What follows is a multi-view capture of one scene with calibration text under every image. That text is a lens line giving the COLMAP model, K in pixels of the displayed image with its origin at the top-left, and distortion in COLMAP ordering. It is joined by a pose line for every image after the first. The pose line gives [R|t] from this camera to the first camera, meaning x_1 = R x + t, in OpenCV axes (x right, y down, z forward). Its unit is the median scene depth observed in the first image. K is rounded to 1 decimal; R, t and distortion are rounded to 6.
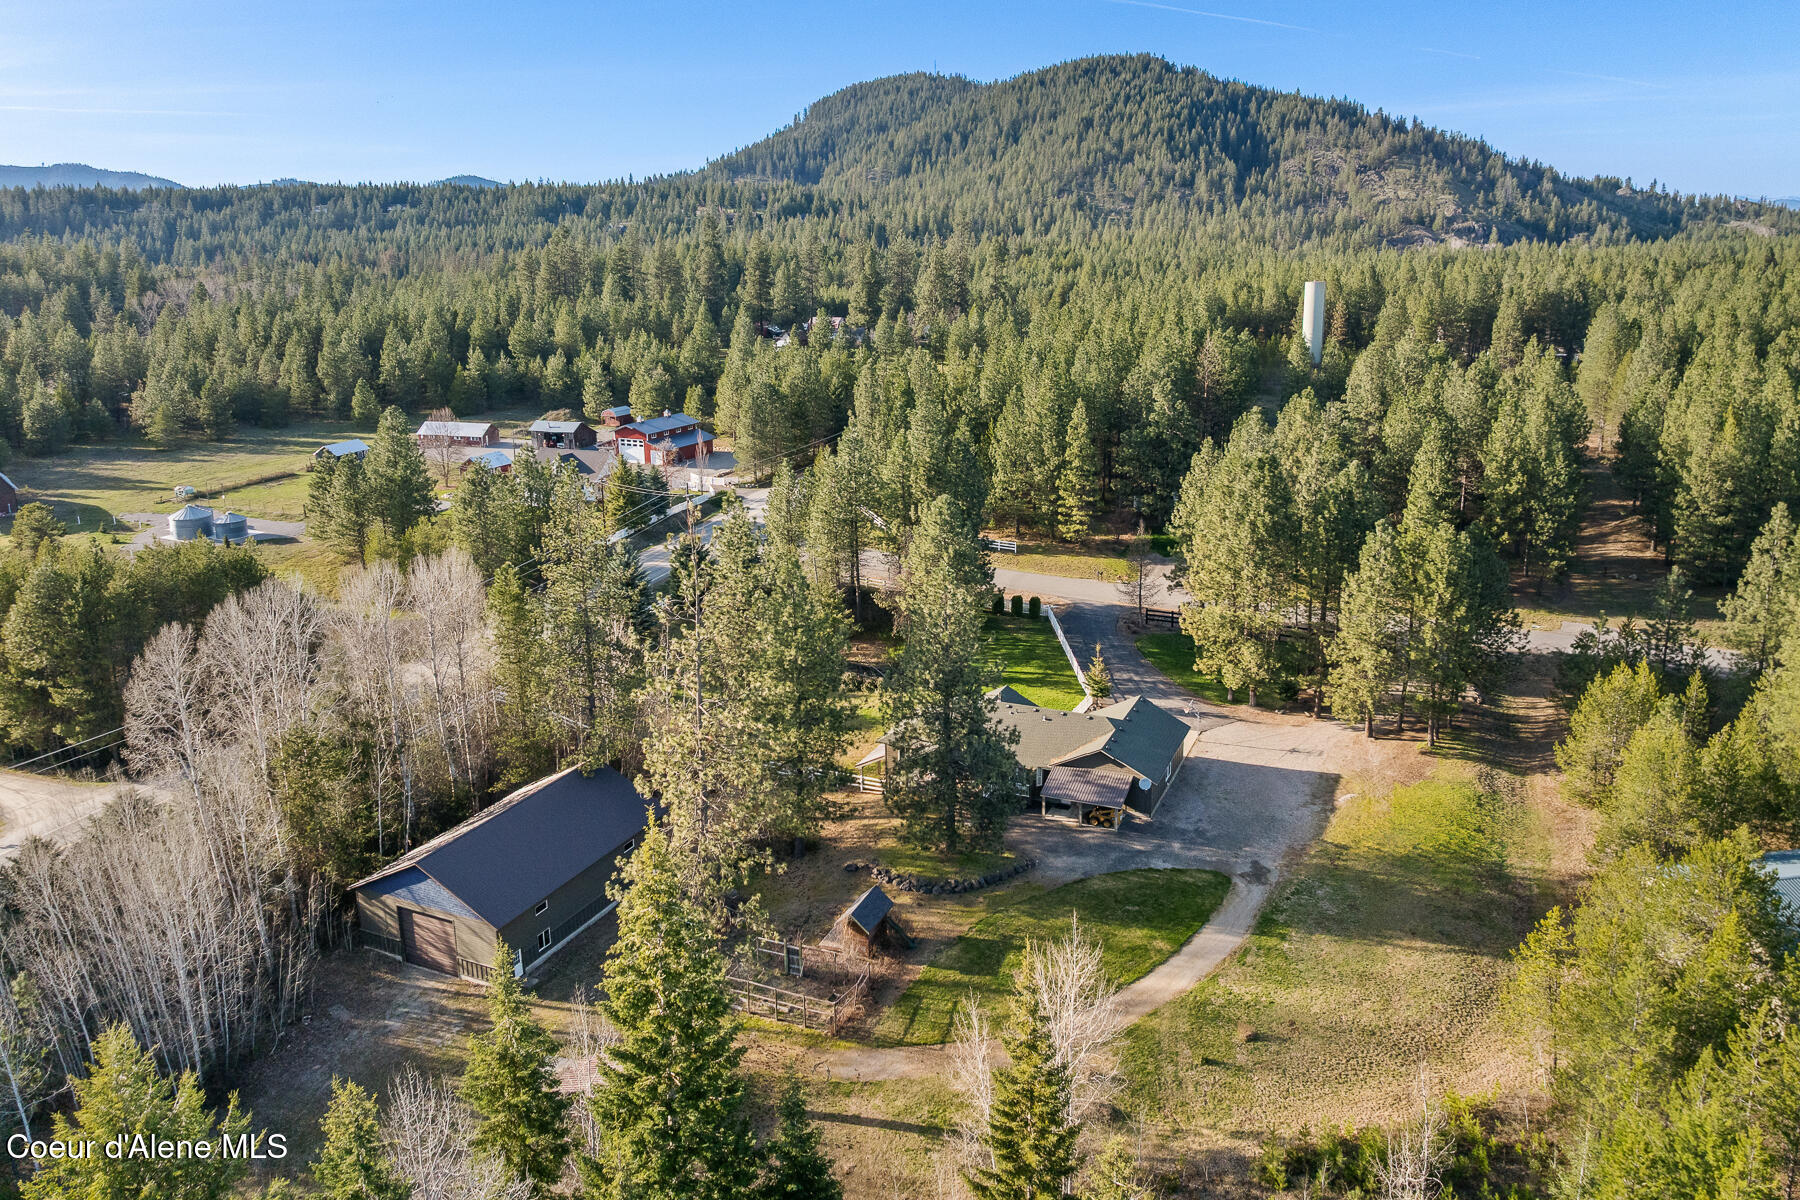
lens RADIAL K [[1351.4, 0, 926.8], [0, 1351.4, 496.8], [0, 0, 1]] dist [-0.028217, 0.004947]
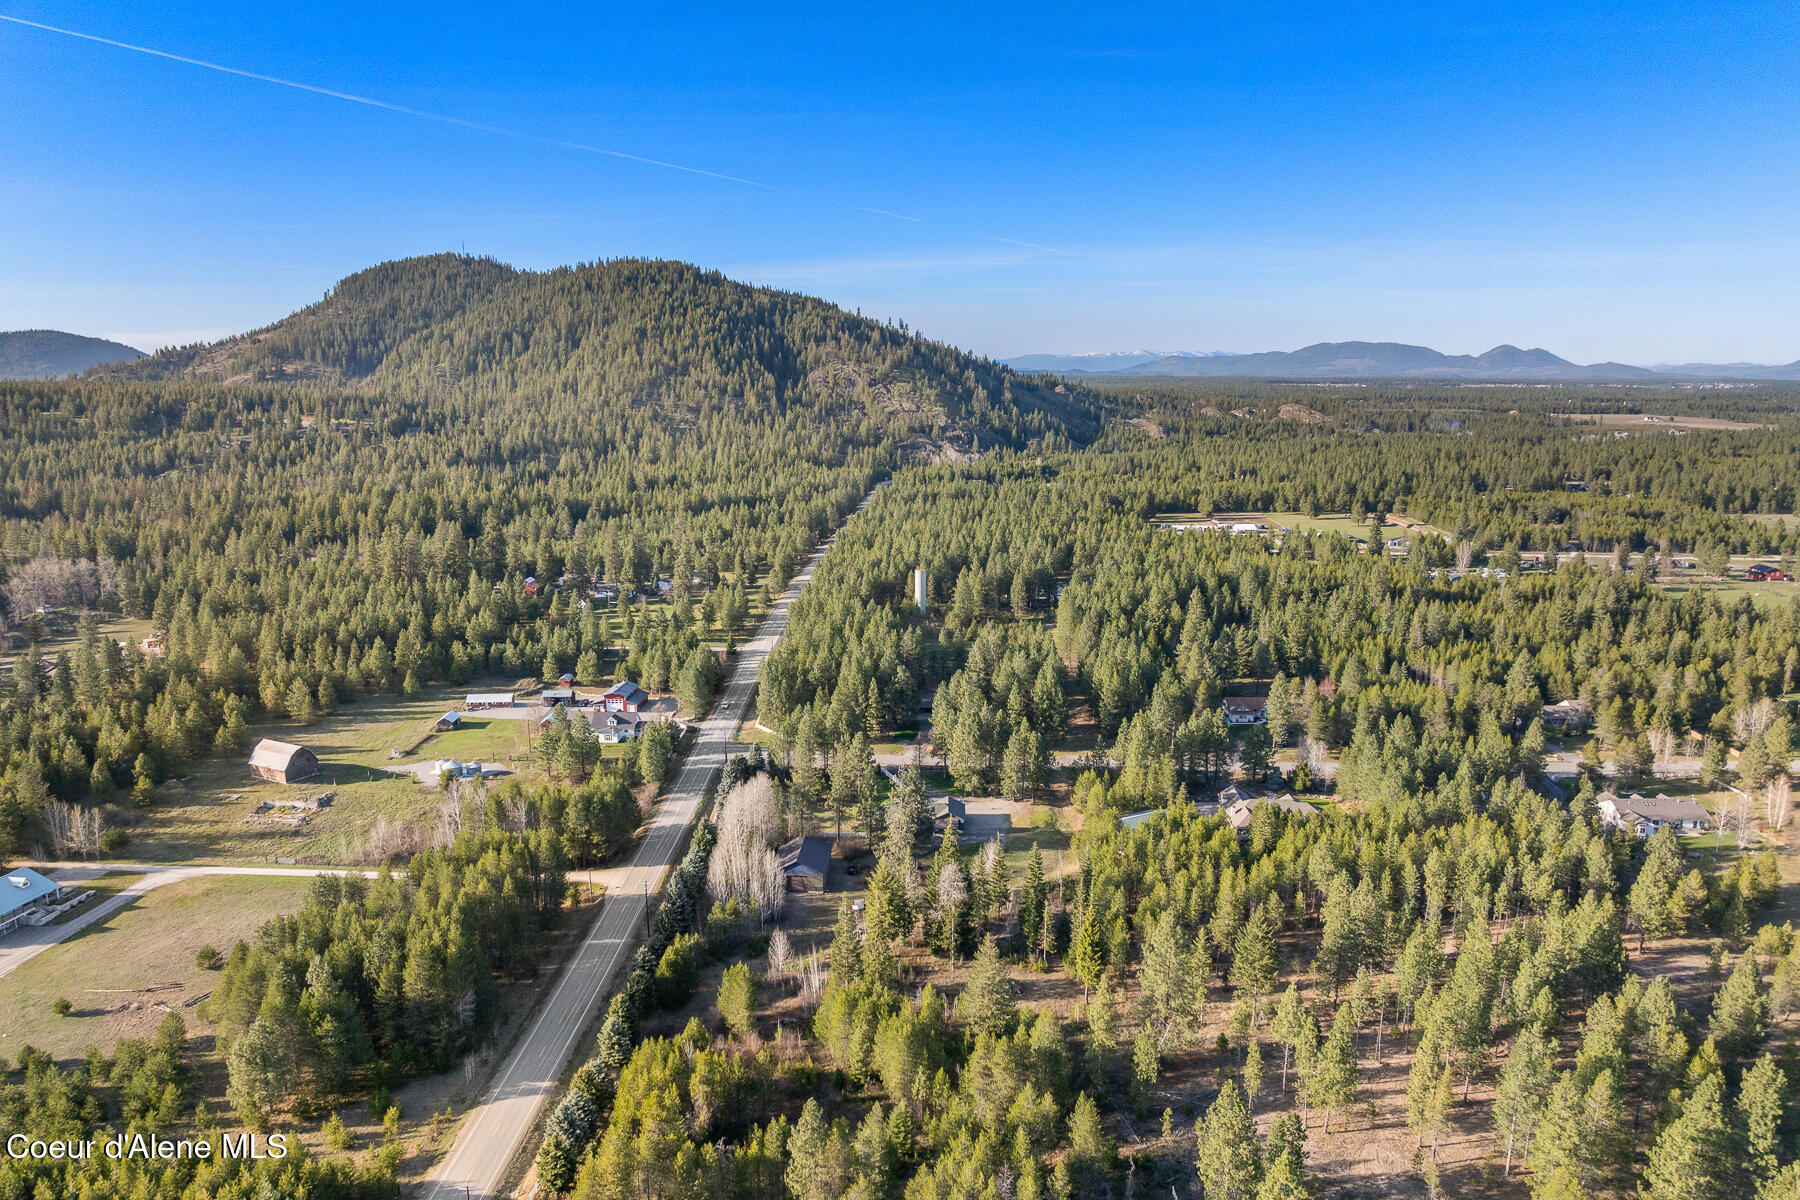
lens RADIAL K [[1351.4, 0, 926.8], [0, 1351.4, 496.8], [0, 0, 1]] dist [-0.028217, 0.004947]
pose [[0.930468, -0.031939, 0.364978, -0.103281], [0.066556, 0.994353, -0.082661, -0.029349], [-0.360277, 0.101205, 0.927339, -0.199738]]
